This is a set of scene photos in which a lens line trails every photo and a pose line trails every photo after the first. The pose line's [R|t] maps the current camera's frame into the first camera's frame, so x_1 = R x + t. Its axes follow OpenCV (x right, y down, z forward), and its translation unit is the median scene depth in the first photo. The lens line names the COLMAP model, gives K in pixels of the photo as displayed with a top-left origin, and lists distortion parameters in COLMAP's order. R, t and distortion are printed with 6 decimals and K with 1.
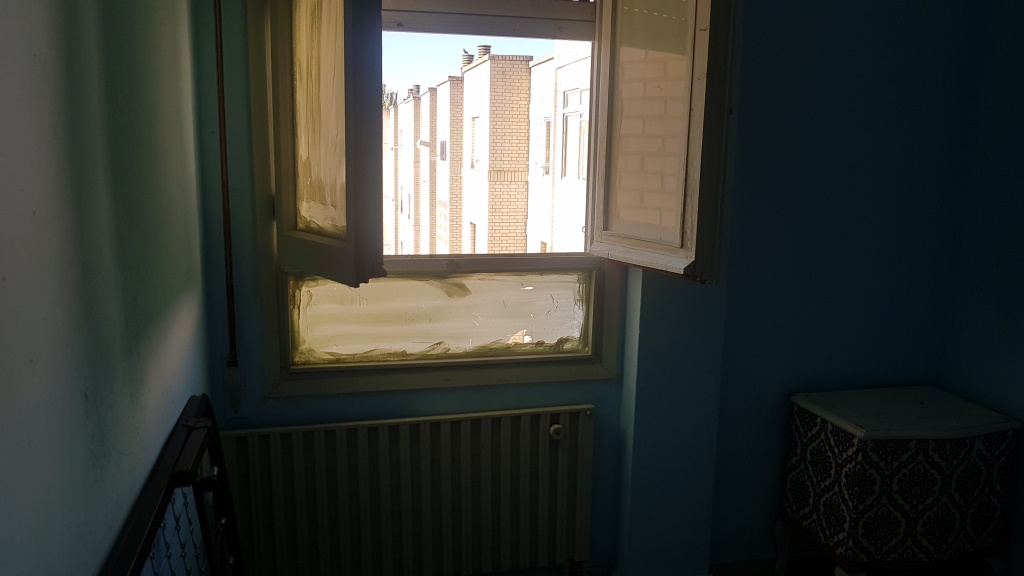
lens RADIAL K [[815.6, 0, 515.5], [0, 815.6, 296.7], [0, 0, 1]] dist [-0.001291, -0.019194]
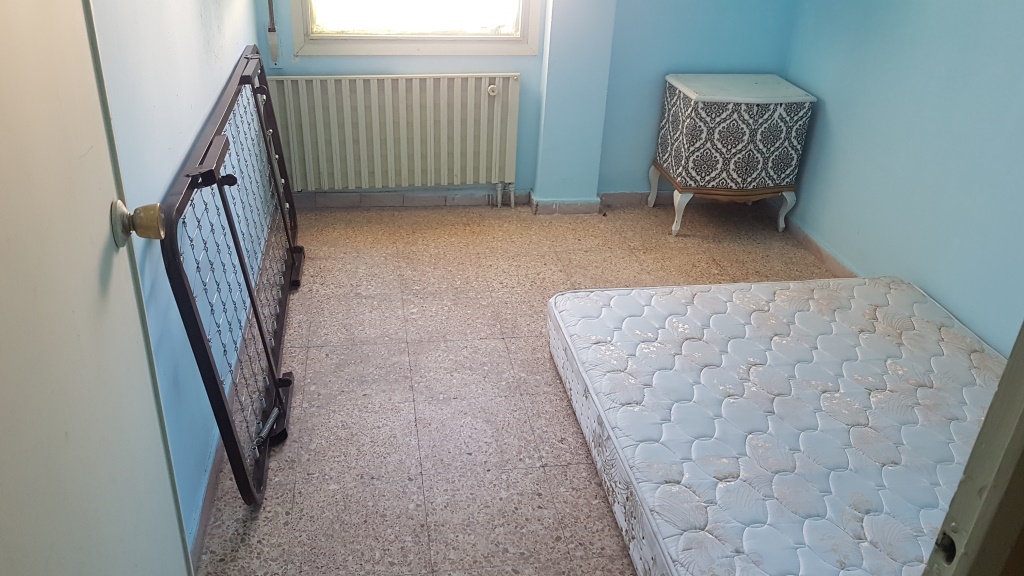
lens RADIAL K [[815.6, 0, 502.4], [0, 815.6, 283.8], [0, 0, 1]] dist [-0.001291, -0.019194]
pose [[0.997661, 0.052704, -0.043522, 0.156079], [-0.037151, 0.952596, 0.301960, 0.056774], [0.057373, -0.299637, 0.952326, -0.512203]]
